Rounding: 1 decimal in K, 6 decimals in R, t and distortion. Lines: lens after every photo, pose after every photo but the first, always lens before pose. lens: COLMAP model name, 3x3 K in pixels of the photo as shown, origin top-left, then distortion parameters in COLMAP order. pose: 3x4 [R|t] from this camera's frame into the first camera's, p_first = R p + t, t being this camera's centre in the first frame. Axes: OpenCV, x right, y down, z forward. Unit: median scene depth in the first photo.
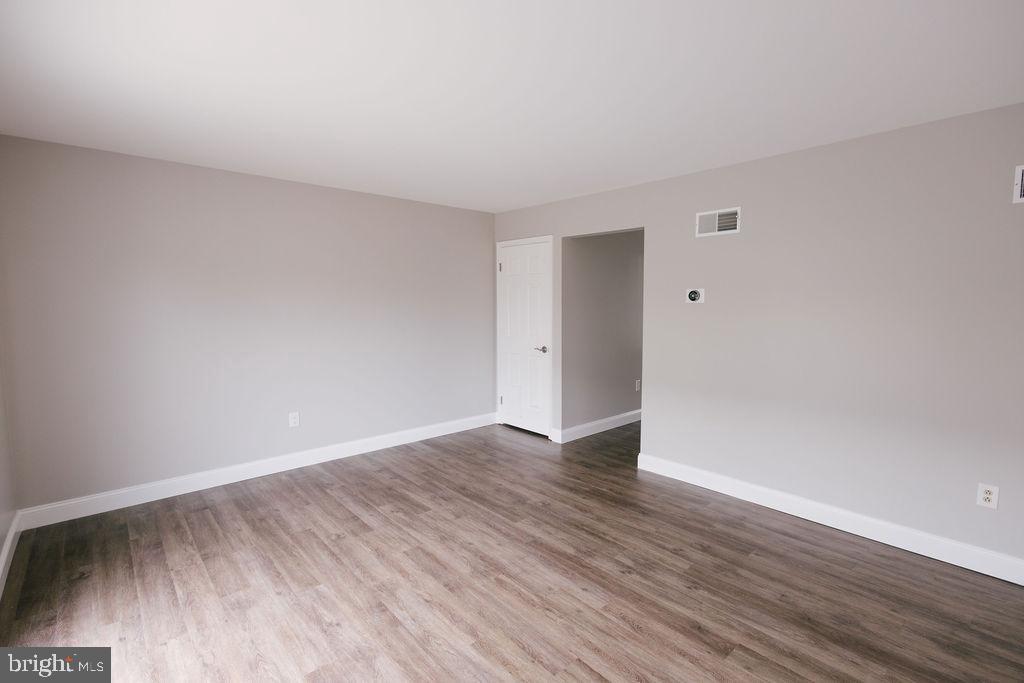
lens RADIAL K [[471.5, 0, 516.4], [0, 471.5, 342.2], [0, 0, 1]] dist [0.005310, -0.000363]
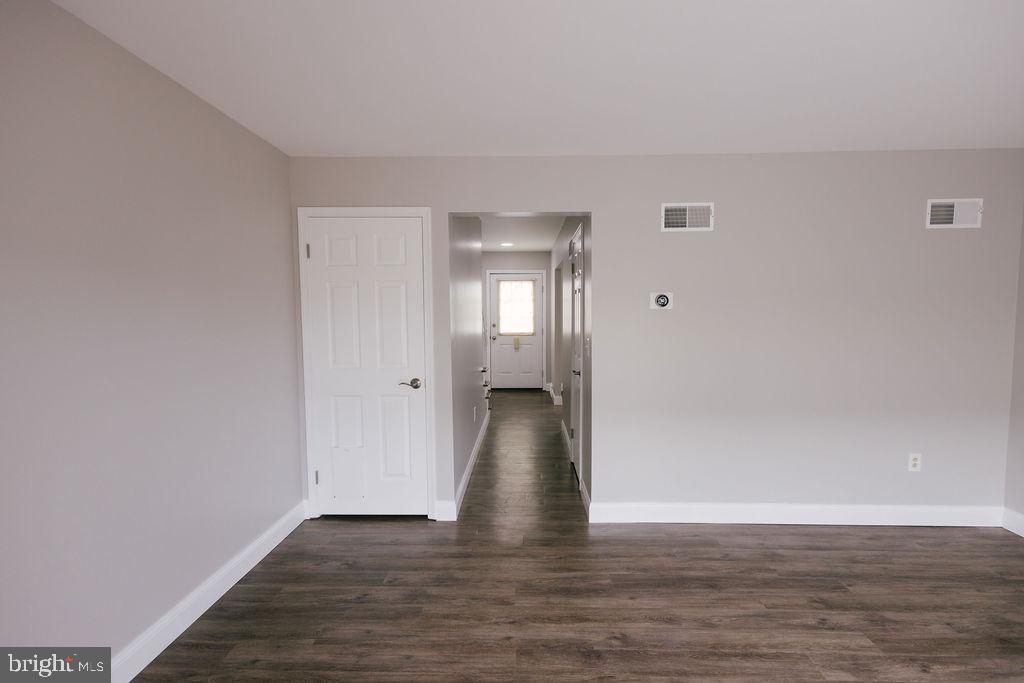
lens RADIAL K [[471.5, 0, 516.4], [0, 471.5, 342.2], [0, 0, 1]] dist [0.005310, -0.000363]
pose [[0.688196, -0.049156, 0.723858, -0.453177], [0.068212, 0.997667, 0.002899, -0.048182], [-0.722311, 0.047381, 0.689943, 0.660364]]
